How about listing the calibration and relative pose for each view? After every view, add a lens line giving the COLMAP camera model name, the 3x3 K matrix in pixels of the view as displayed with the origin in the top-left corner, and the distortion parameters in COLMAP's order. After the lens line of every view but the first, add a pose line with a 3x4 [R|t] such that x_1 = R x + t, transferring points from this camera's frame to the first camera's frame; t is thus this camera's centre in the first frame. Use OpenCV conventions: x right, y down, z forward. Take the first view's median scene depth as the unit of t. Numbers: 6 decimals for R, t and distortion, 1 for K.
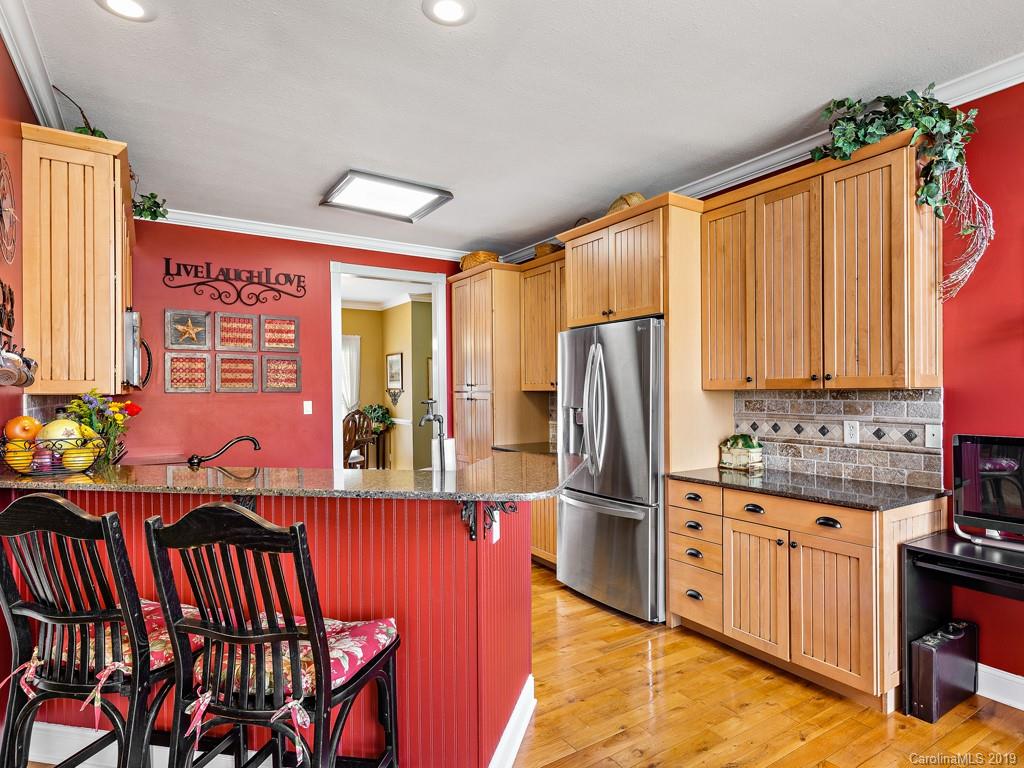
lens RADIAL K [[564.3, 0, 511.2], [0, 564.3, 387.9], [0, 0, 1]] dist [0.000934, -0.000141]
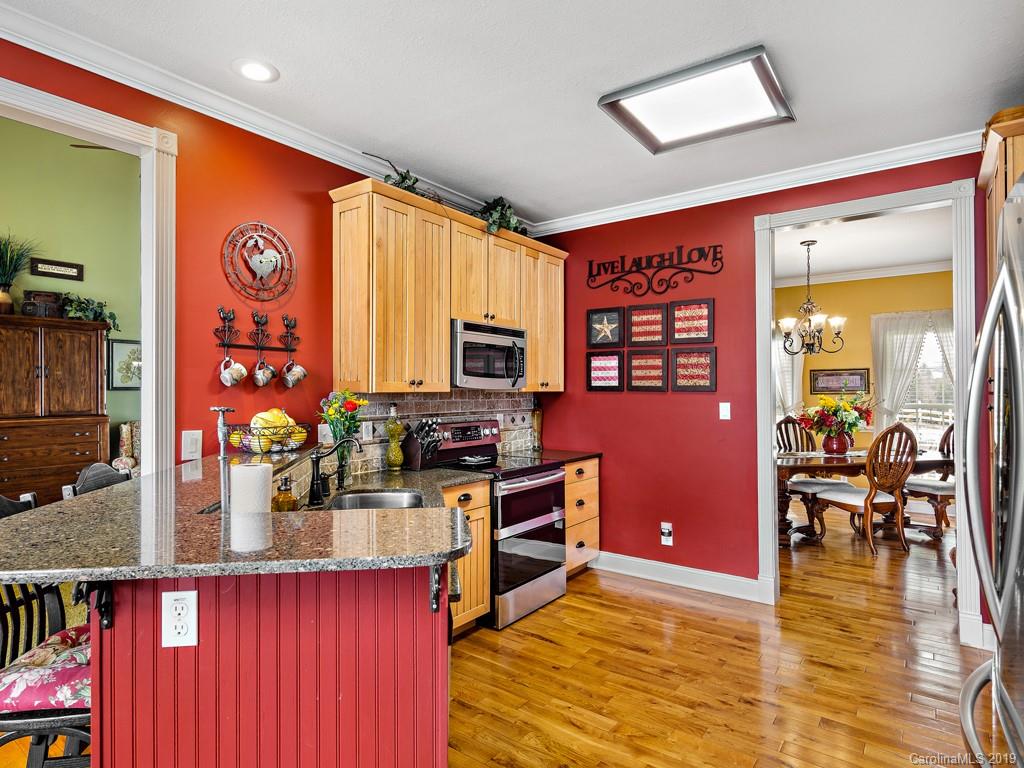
lens RADIAL K [[564.3, 0, 511.8], [0, 564.3, 386.8], [0, 0, 1]] dist [0.000934, -0.000141]
pose [[0.365845, -0.001025, -0.930675, 0.276245], [0.002682, 0.999996, -0.000047, 0.000400], [0.930672, -0.002478, 0.365846, 0.453368]]
